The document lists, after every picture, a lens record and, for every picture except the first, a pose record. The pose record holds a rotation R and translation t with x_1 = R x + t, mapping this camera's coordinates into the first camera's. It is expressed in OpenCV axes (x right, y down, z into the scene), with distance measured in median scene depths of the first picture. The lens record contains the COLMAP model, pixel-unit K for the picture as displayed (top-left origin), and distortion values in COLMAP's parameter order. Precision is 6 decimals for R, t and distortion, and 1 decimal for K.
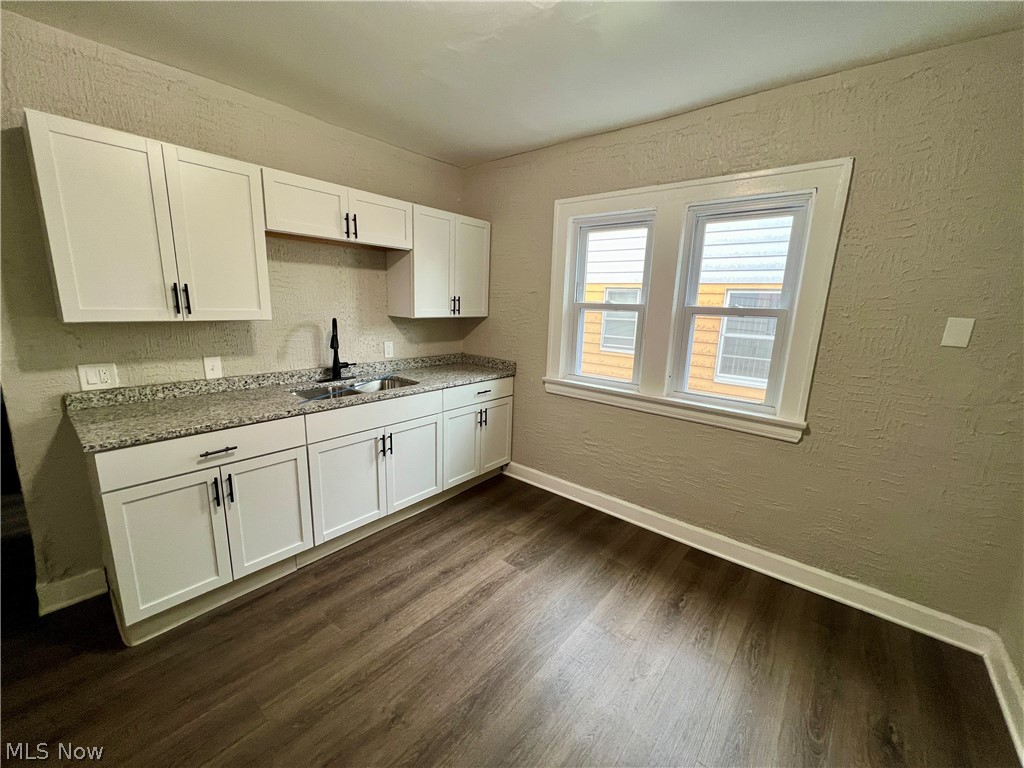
lens RADIAL K [[410.2, 0, 512.5], [0, 410.2, 386.2], [0, 0, 1]] dist [-0.000993, 0.000657]
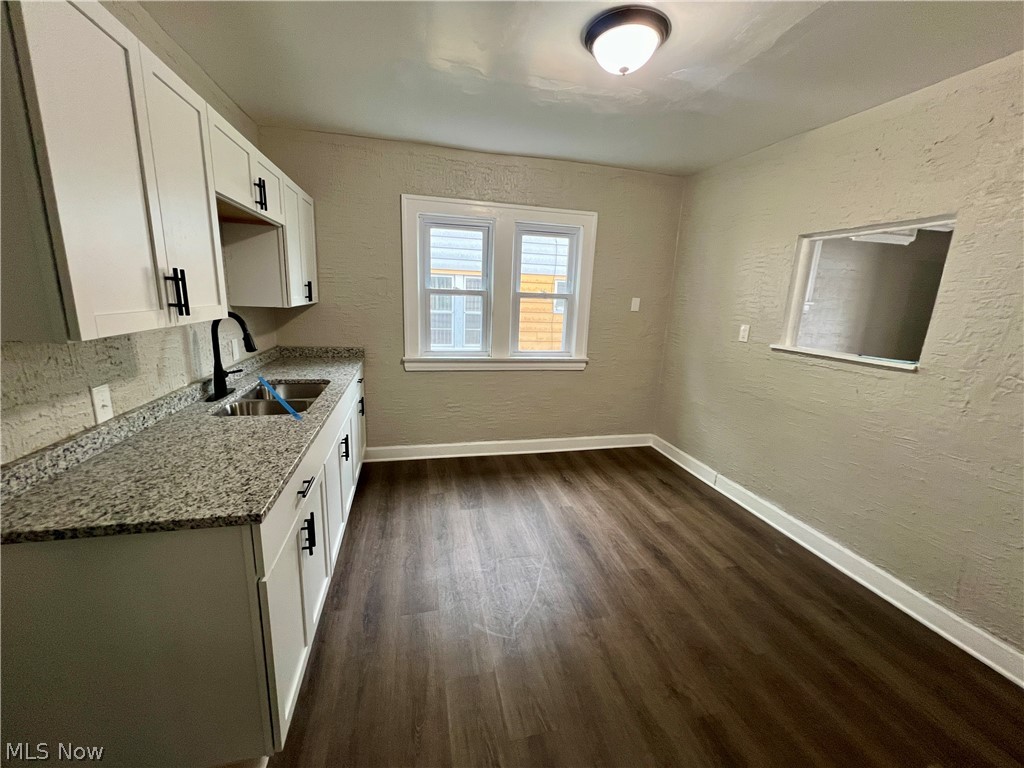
lens RADIAL K [[410.2, 0, 516.3], [0, 410.2, 382.1], [0, 0, 1]] dist [-0.000993, 0.000657]
pose [[0.593942, -0.182823, 0.783459, -0.739339], [0.144602, 0.982237, 0.119585, -0.053540], [-0.791406, 0.042263, 0.609829, 0.129317]]
